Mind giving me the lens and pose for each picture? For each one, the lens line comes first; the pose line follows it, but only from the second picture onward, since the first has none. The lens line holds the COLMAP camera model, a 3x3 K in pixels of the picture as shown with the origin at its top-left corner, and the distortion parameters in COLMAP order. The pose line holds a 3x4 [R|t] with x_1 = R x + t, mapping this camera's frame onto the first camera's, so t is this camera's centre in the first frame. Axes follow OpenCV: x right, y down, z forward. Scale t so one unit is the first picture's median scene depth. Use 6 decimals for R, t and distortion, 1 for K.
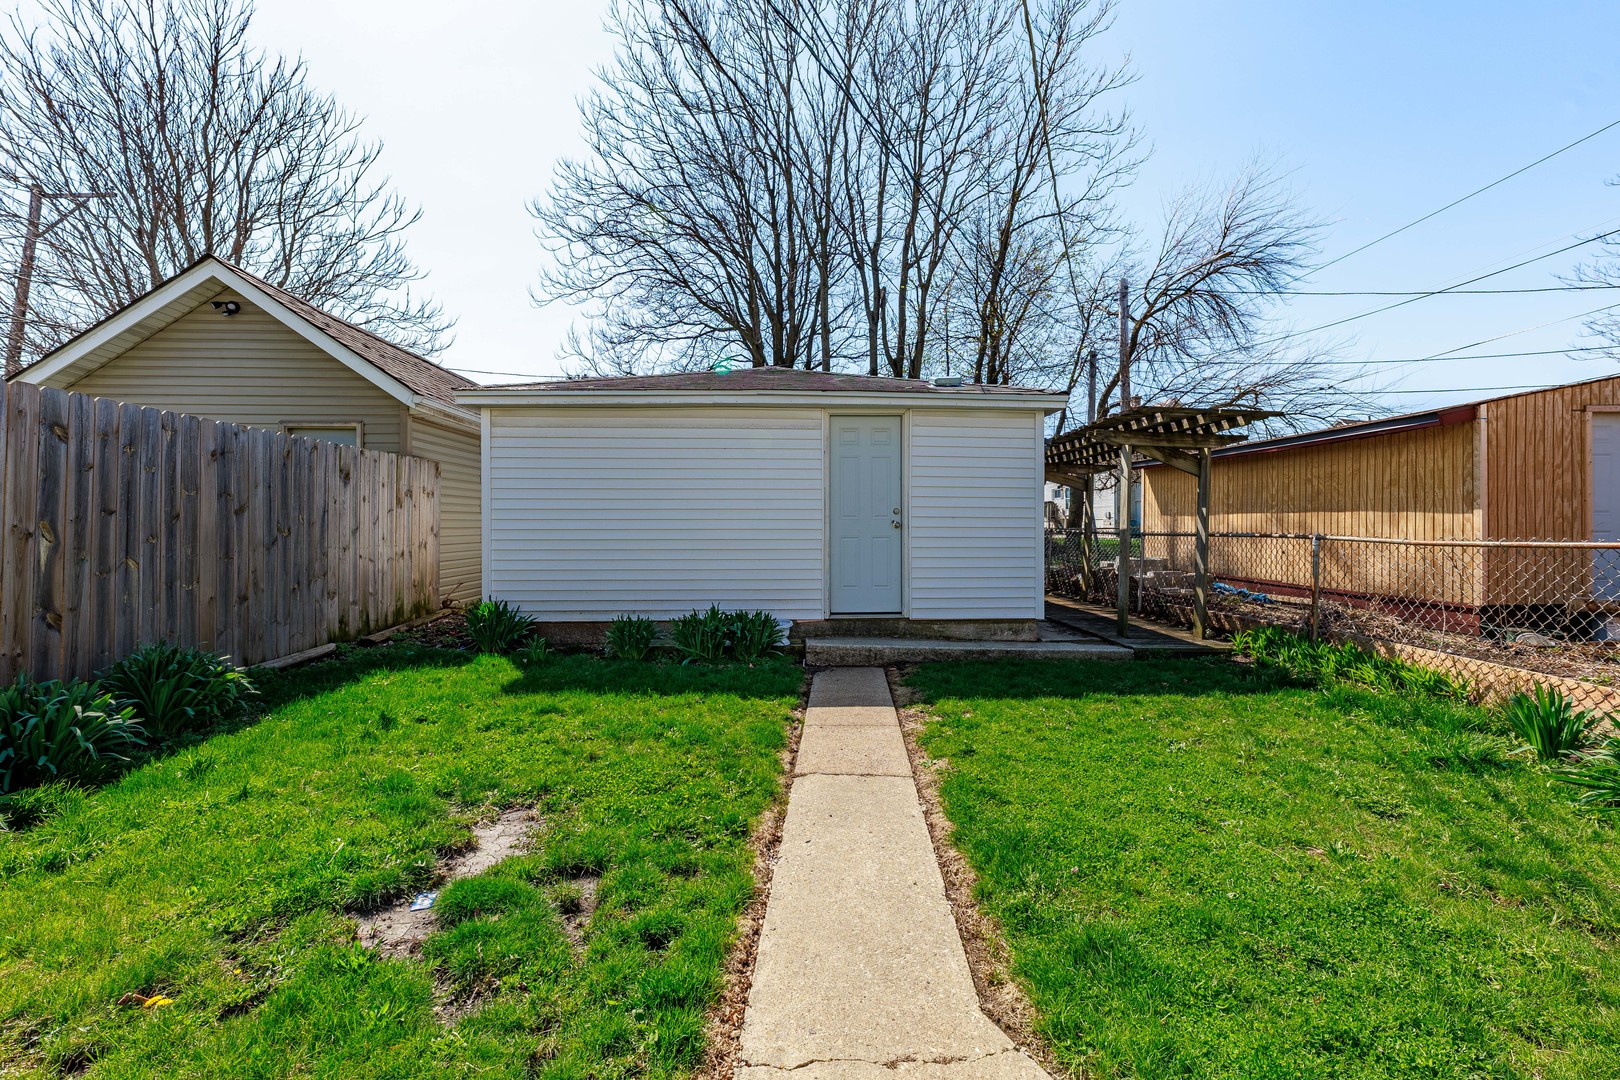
lens RADIAL K [[650.4, 0, 807.7], [0, 650.4, 527.6], [0, 0, 1]] dist [0.002441, -0.000065]
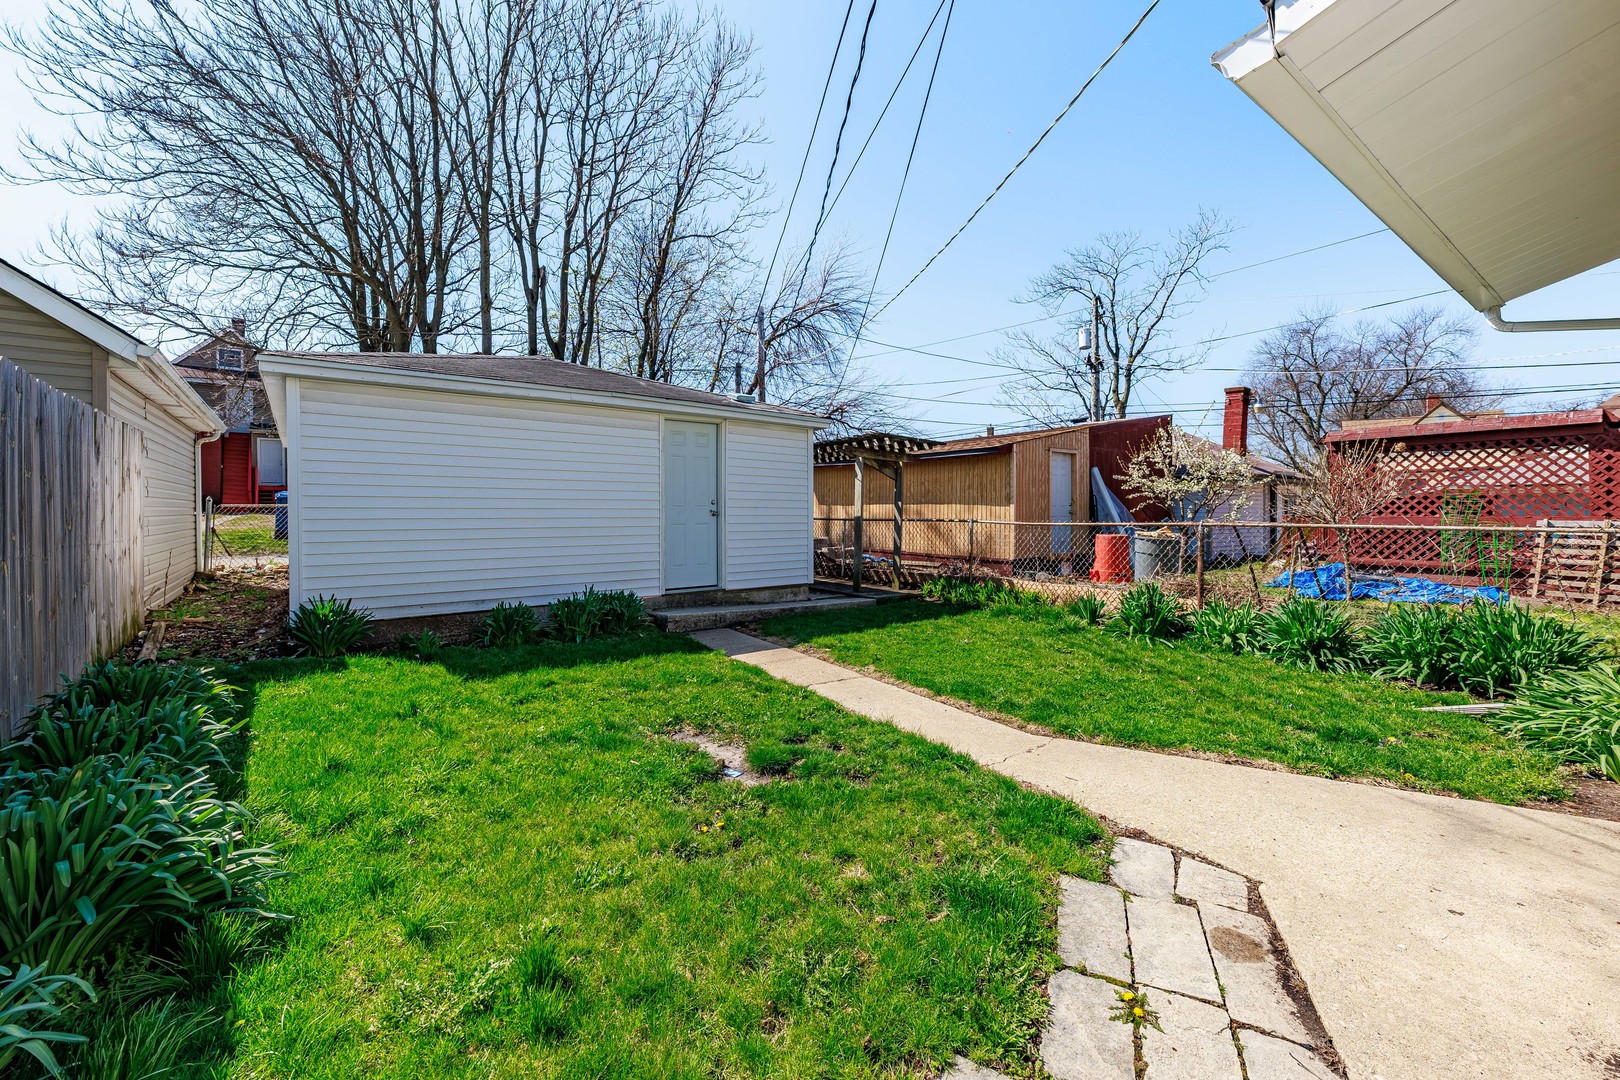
lens RADIAL K [[655.9, 0, 812.6], [0, 655.9, 514.2], [0, 0, 1]] dist [0.003966, 0.000030]
pose [[0.809011, -0.000939, 0.587792, -0.416394], [-0.000698, 0.999996, 0.002557, -0.005794], [-0.587793, -0.002479, 0.809008, -0.097943]]
